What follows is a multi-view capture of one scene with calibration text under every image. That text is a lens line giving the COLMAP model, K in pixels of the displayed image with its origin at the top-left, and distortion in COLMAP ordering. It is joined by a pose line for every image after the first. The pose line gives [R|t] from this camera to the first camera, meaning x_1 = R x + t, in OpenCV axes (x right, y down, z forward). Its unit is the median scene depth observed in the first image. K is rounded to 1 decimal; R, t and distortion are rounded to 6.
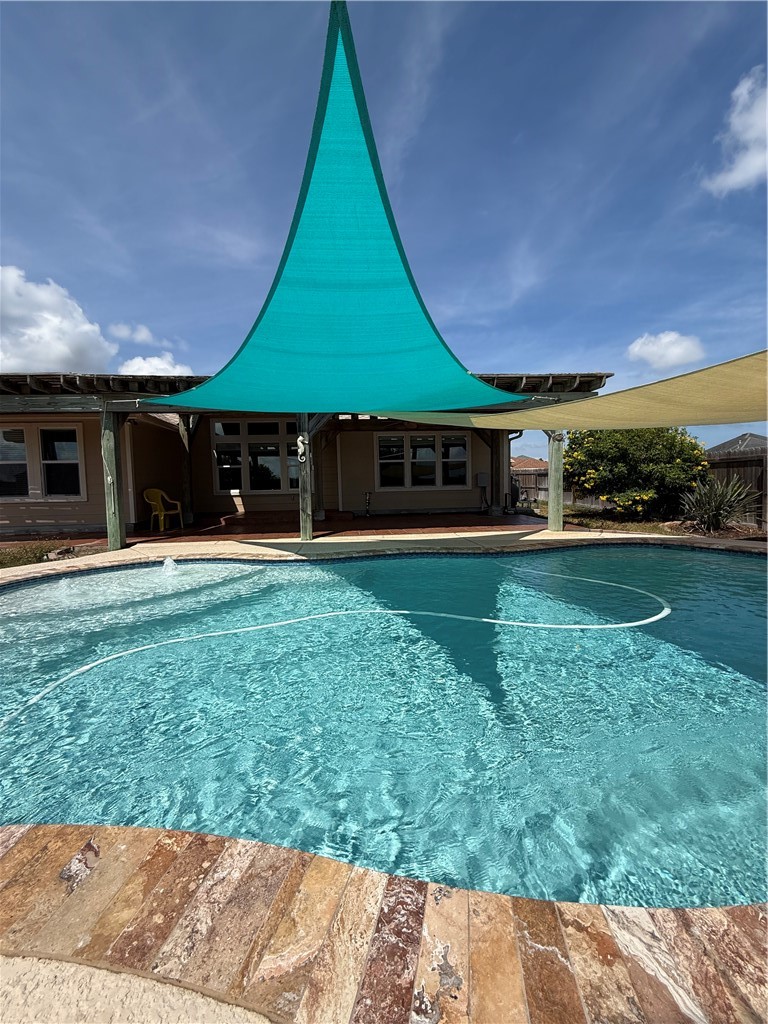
lens RADIAL K [[408.0, 0, 384.0], [0, 408.0, 510.9], [0, 0, 1]] dist [0.000384, -0.000201]
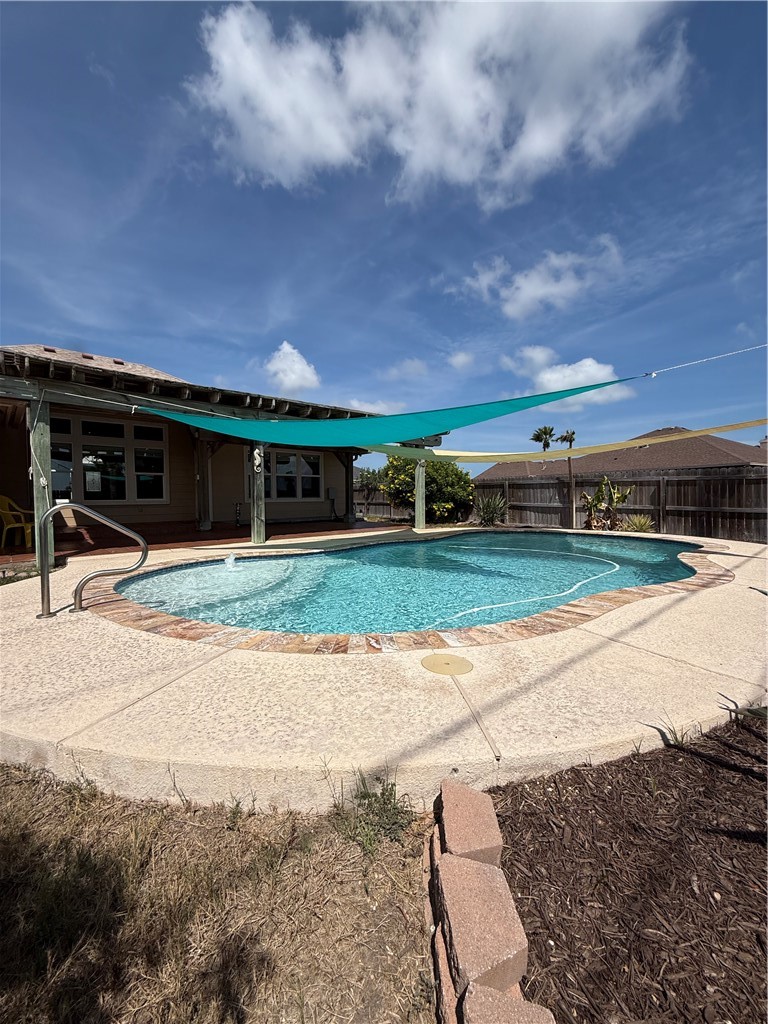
lens RADIAL K [[408.0, 0, 384.0], [0, 408.0, 510.9], [0, 0, 1]] dist [0.000384, -0.000201]
pose [[0.794704, -0.005791, 0.606969, -0.587163], [0.031825, 0.998977, -0.032138, 0.029841], [-0.606162, 0.044857, 0.794075, -0.077108]]
